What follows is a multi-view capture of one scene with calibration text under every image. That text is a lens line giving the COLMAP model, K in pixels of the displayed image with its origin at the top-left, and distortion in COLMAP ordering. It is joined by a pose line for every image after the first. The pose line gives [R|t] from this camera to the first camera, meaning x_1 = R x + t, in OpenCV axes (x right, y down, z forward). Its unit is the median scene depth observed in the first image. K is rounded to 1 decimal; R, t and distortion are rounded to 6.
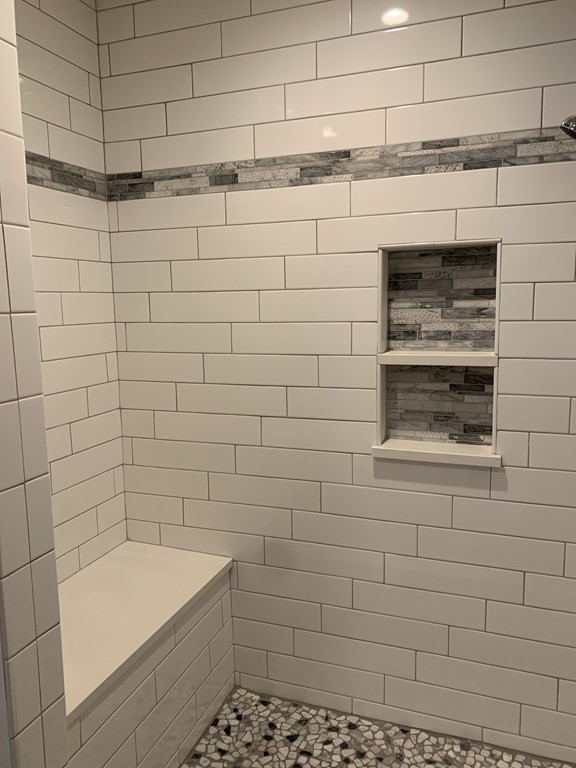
lens RADIAL K [[586.6, 0, 284.2], [0, 586.6, 385.3], [0, 0, 1]] dist [0.040697, -0.059131]
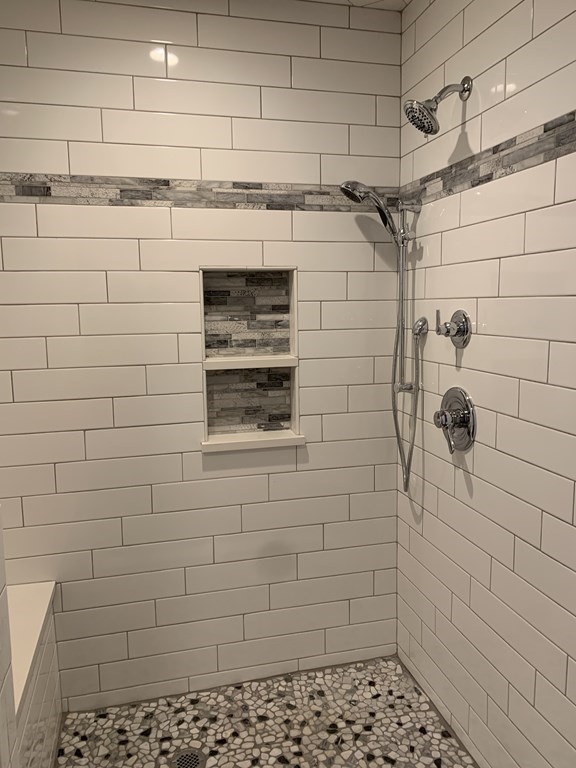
lens RADIAL K [[586.6, 0, 284.2], [0, 586.6, 385.3], [0, 0, 1]] dist [0.040697, -0.059131]
pose [[0.820465, -0.074289, 0.566850, -0.355022], [0.084353, 0.996400, 0.008491, -0.003035], [-0.565440, 0.040849, 0.823778, -0.023348]]
